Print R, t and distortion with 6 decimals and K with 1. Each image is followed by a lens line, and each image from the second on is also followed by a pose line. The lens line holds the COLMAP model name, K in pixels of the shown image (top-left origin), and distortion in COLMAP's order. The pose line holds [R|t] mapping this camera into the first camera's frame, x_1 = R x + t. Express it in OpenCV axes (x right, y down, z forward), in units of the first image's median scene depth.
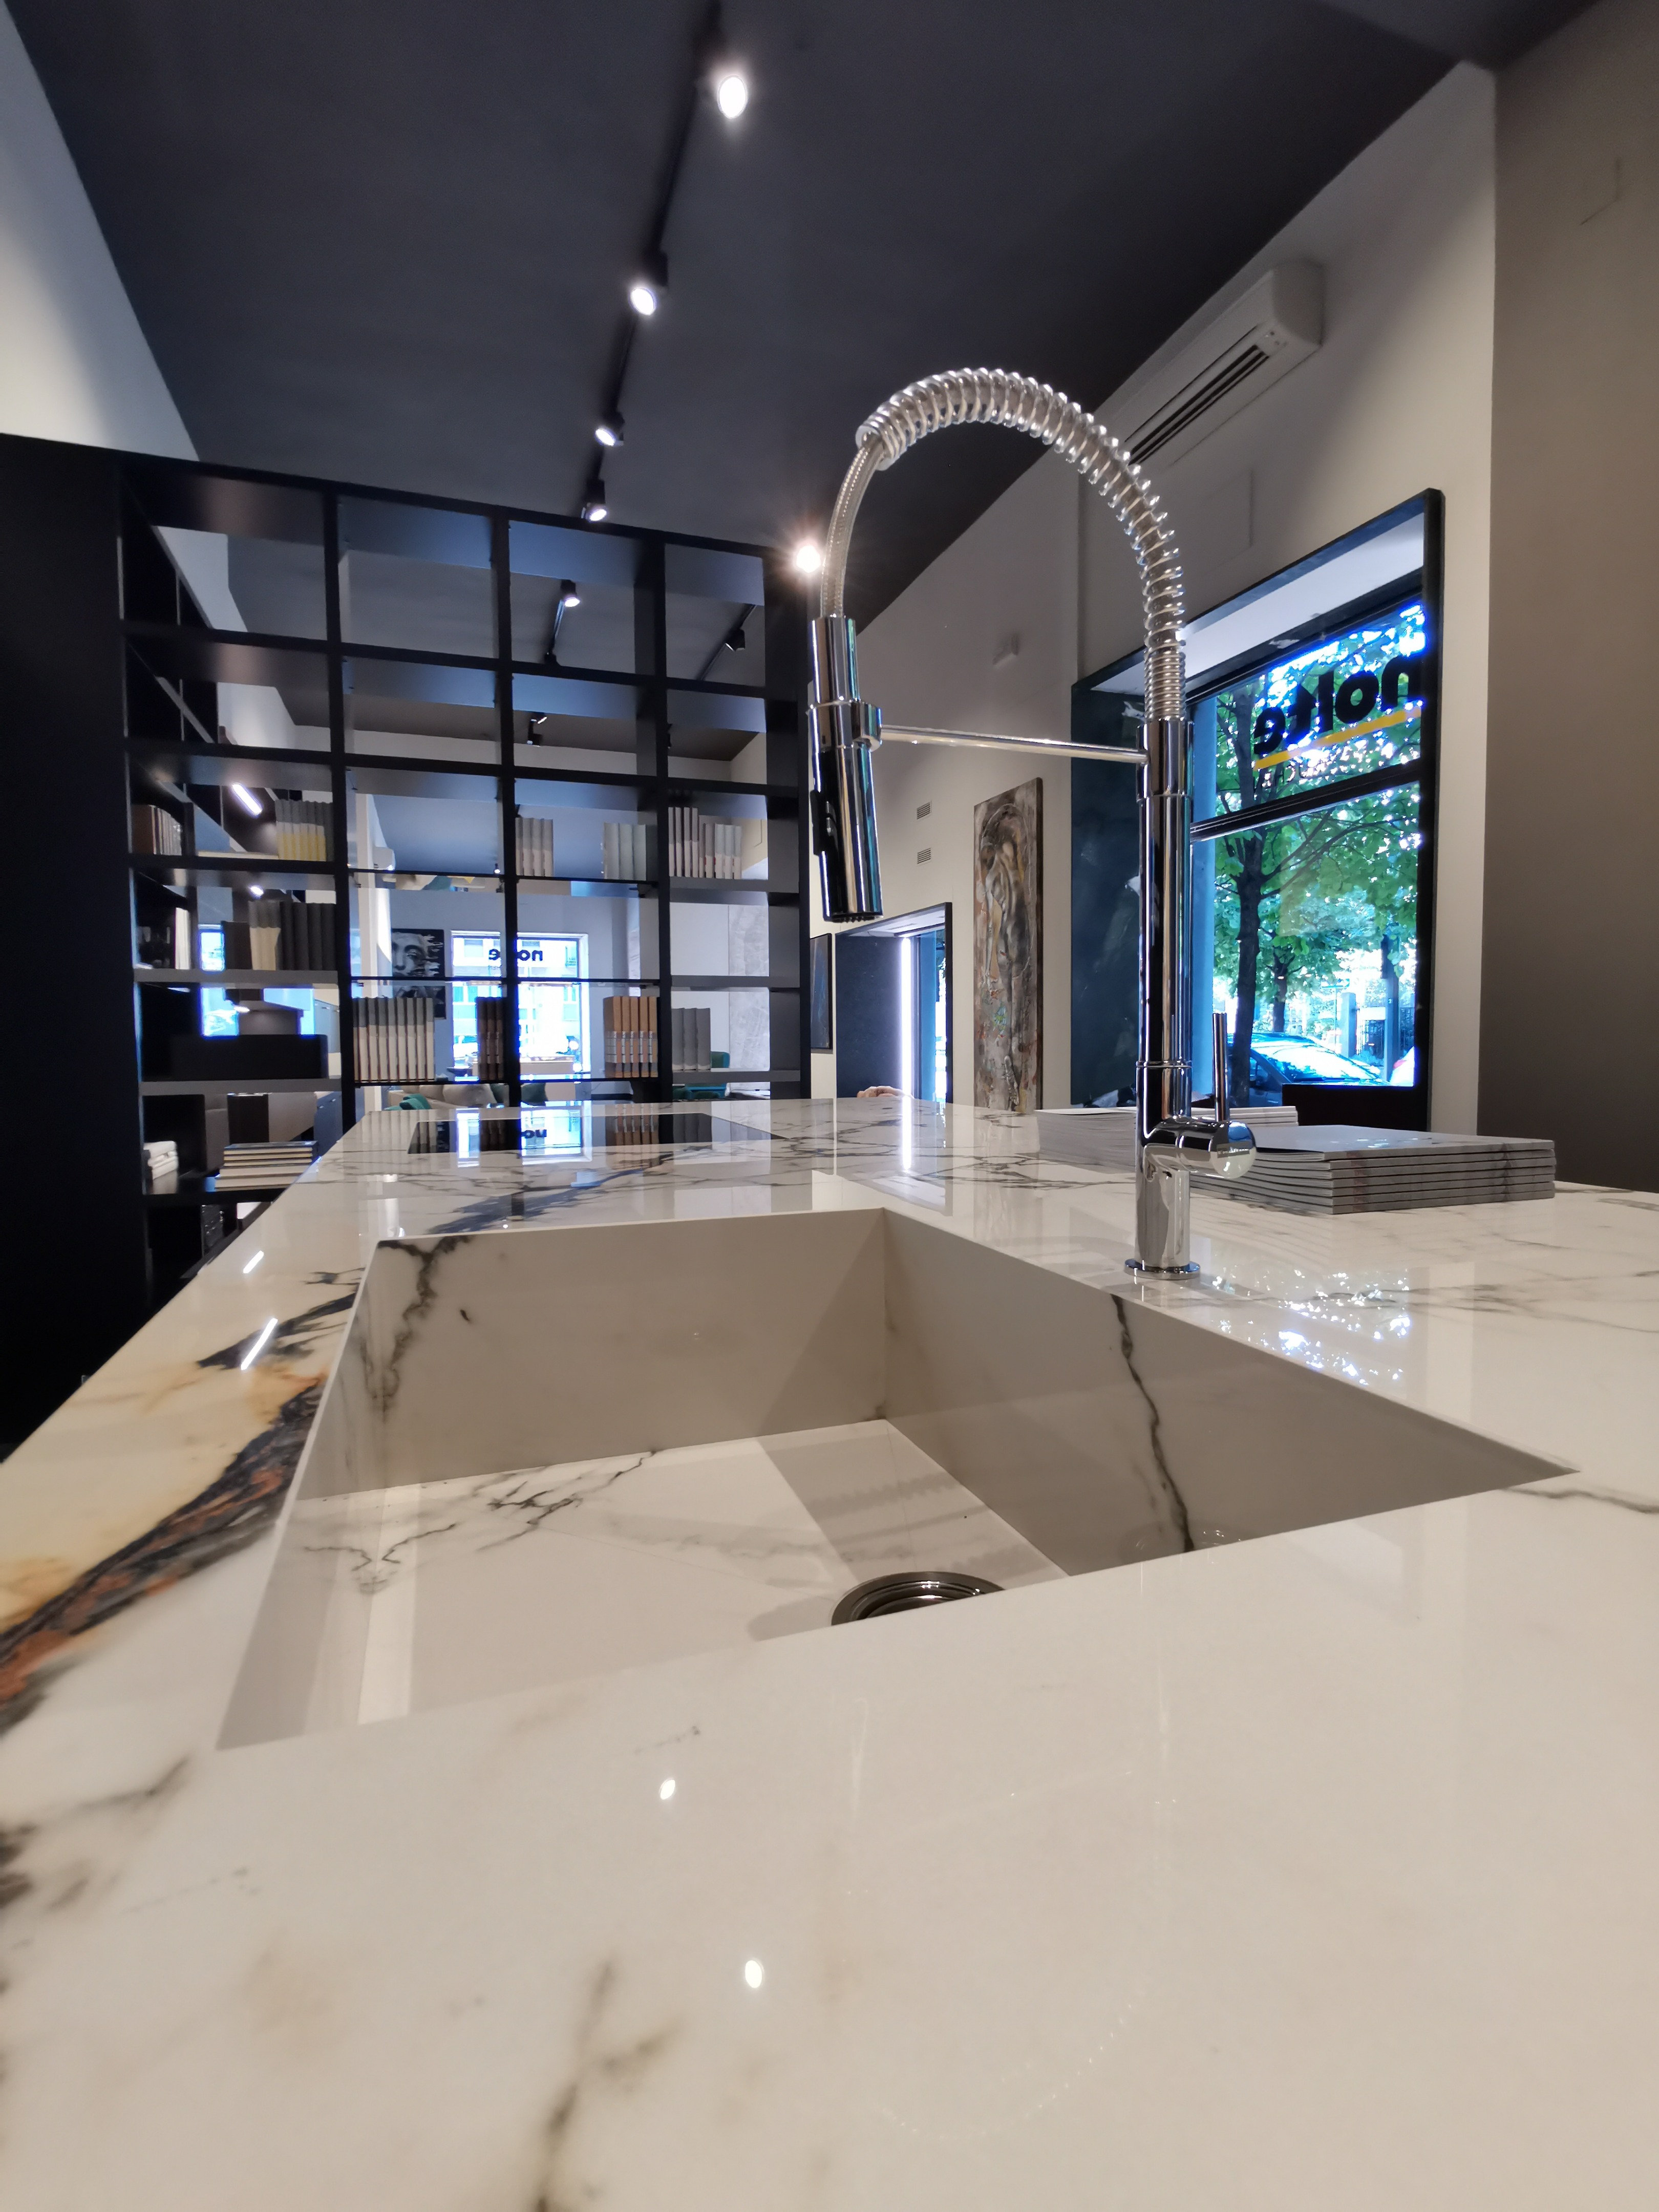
lens RADIAL K [[1069.1, 0, 817.0], [0, 1069.1, 1095.9], [0, 0, 1]] dist [-0.010528, -0.001971]
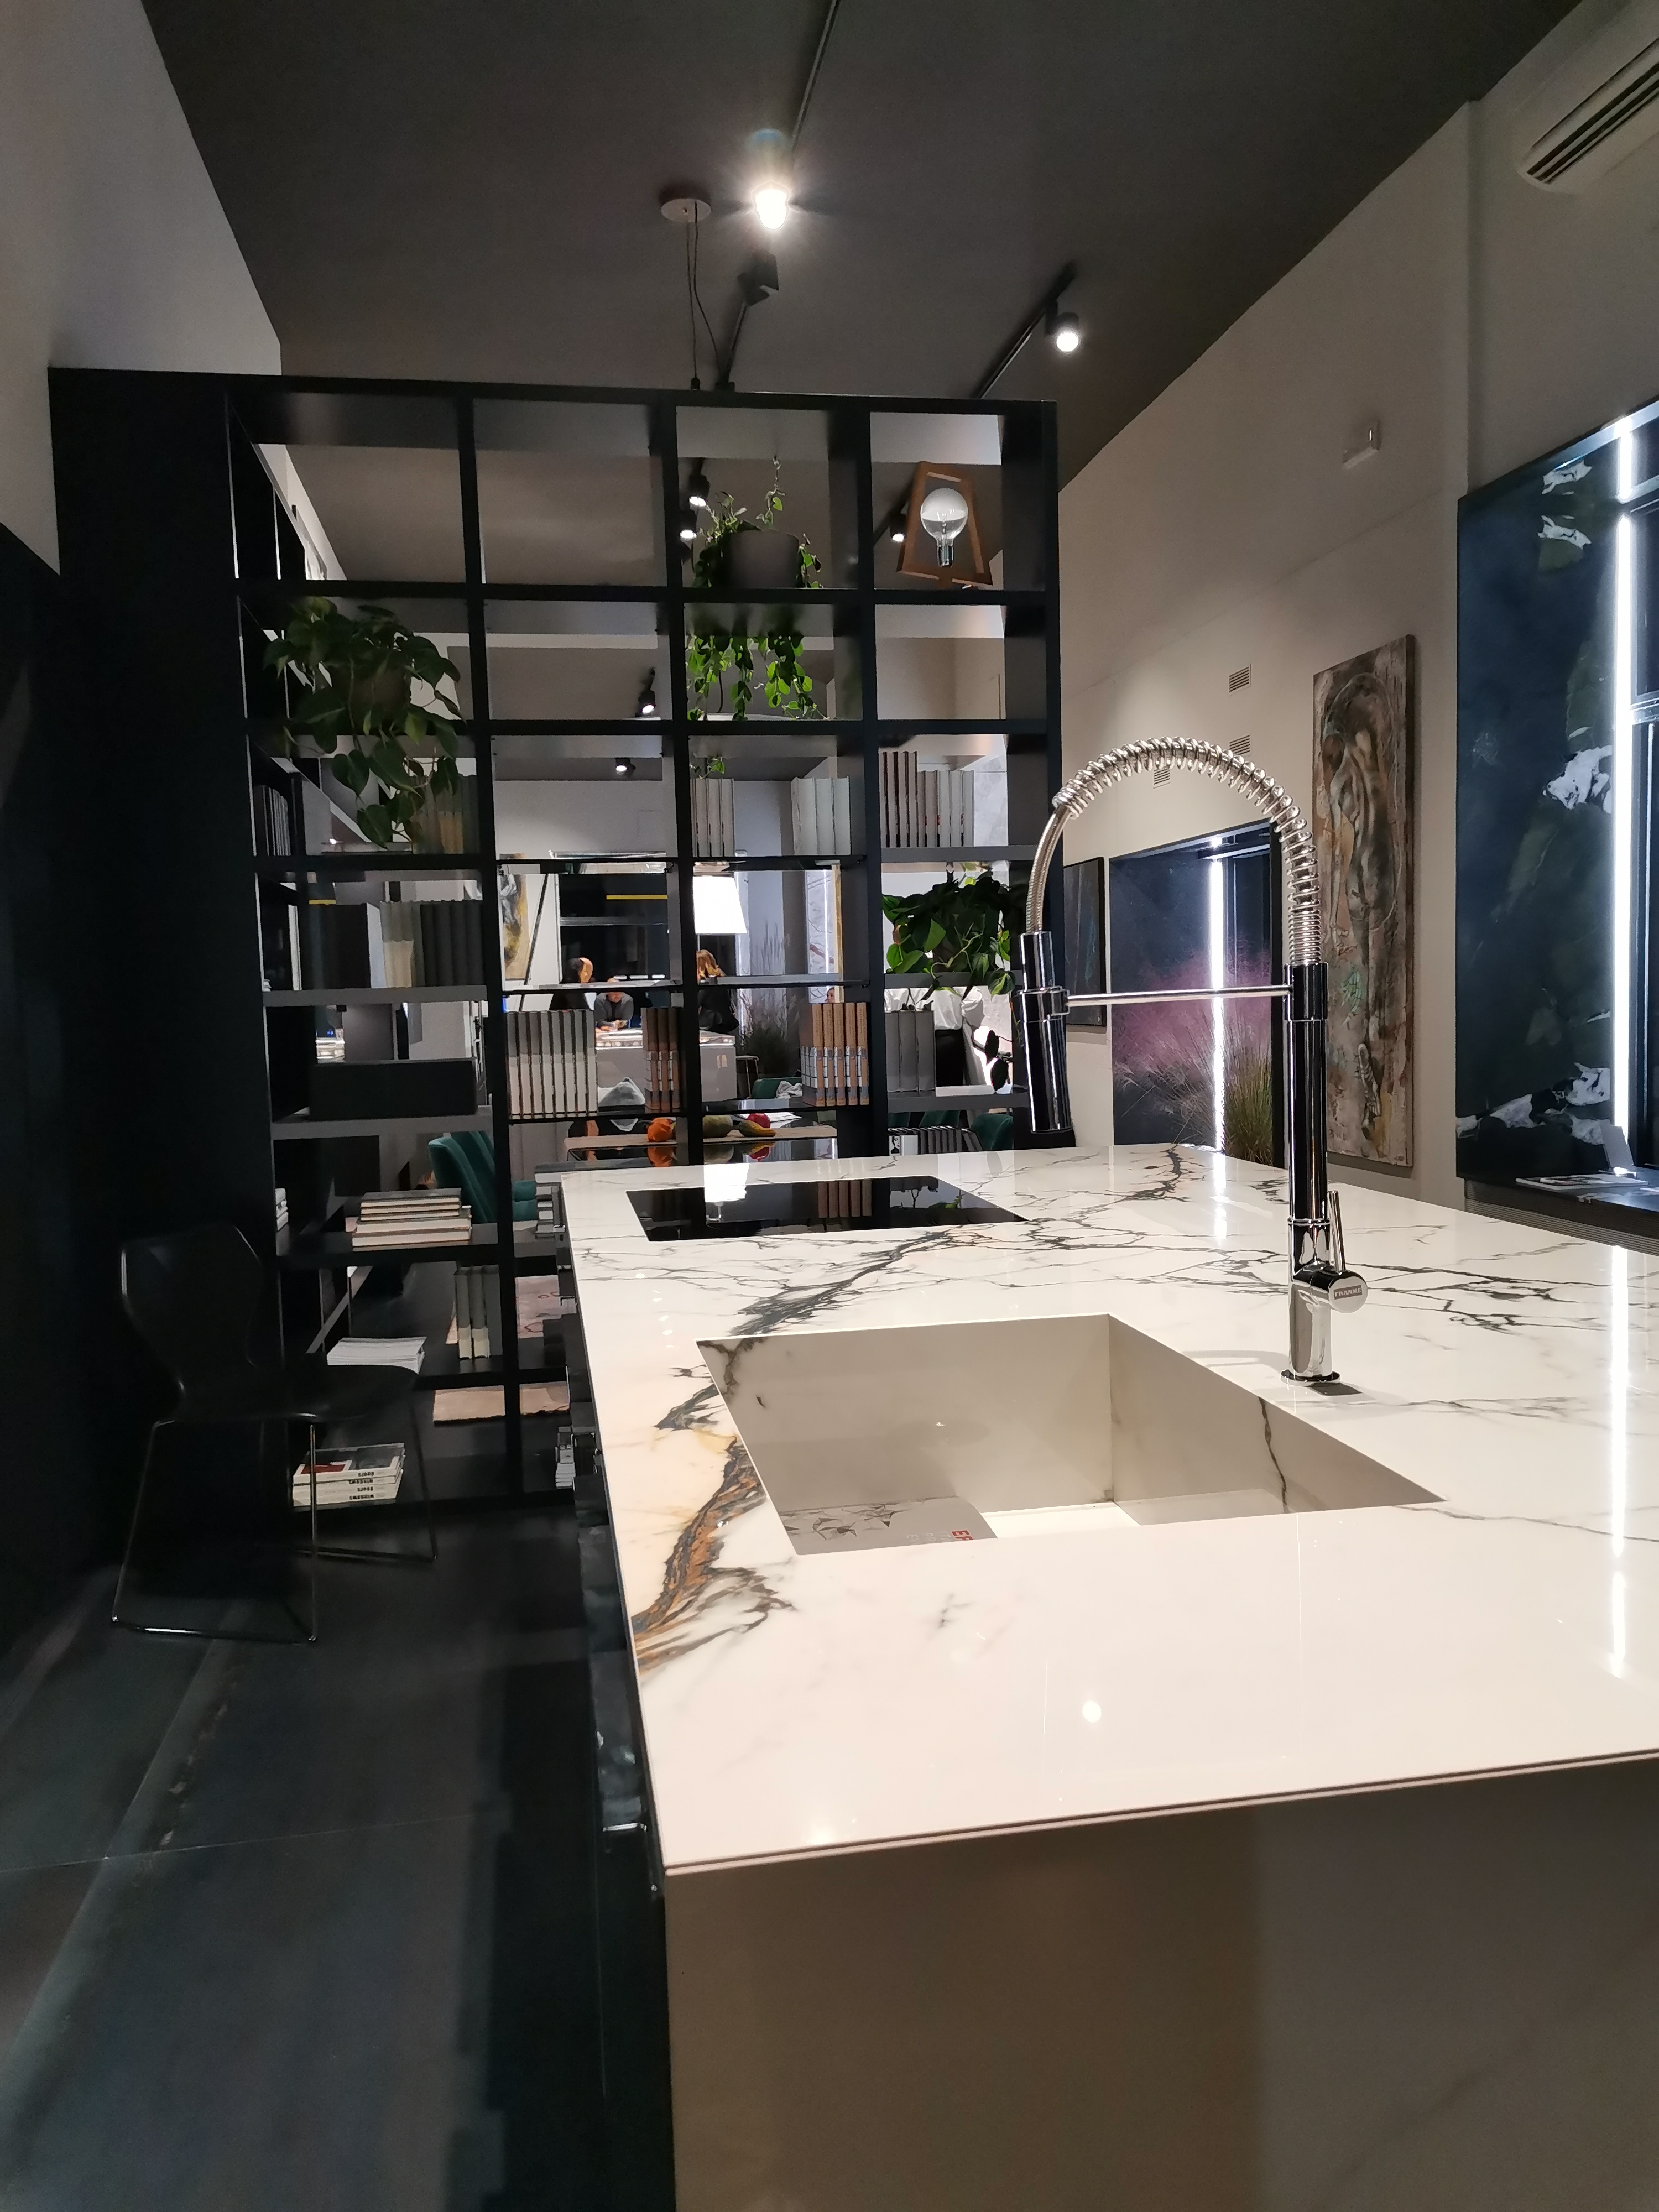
lens RADIAL K [[1639.7, 0, 832.0], [0, 1639.7, 1108.9], [0, 0, 1]] dist [0.057849, -0.054260]
pose [[0.987776, -0.007514, -0.155698, 0.012083], [0.010632, 0.999759, 0.019204, -0.039356], [0.155516, -0.020624, 0.987618, -0.200413]]
